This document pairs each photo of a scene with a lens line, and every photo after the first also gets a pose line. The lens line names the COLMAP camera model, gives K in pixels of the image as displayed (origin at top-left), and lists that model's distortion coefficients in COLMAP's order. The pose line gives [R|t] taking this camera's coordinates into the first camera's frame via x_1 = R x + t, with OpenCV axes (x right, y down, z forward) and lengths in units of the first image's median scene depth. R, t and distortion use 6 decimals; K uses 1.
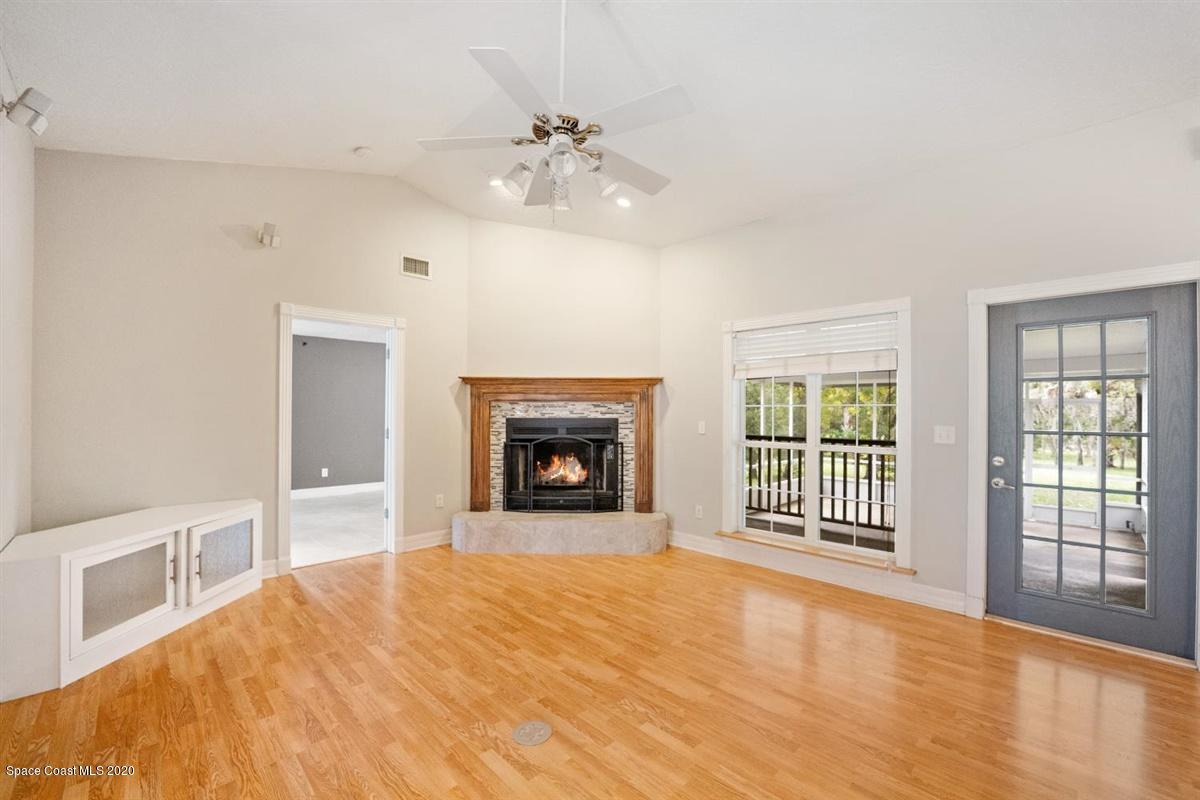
lens RADIAL K [[493.1, 0, 594.5], [0, 493.1, 410.6], [0, 0, 1]] dist [-0.018682, -0.000372]
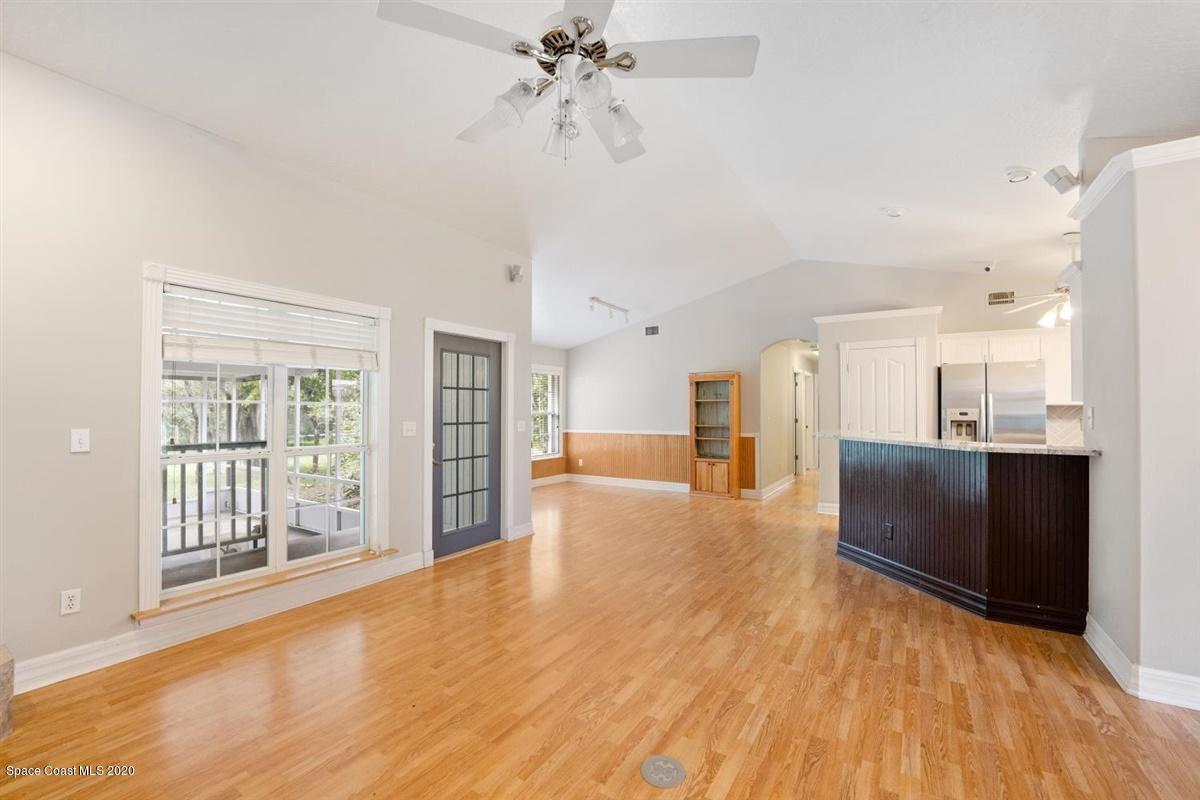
lens RADIAL K [[493.1, 0, 606.4], [0, 493.1, 404.6], [0, 0, 1]] dist [-0.018682, -0.000372]
pose [[-0.234040, 0.005836, 0.972209, -0.421778], [-0.004821, 0.999963, -0.007163, -0.003126], [-0.972215, -0.006364, -0.234003, 0.567593]]
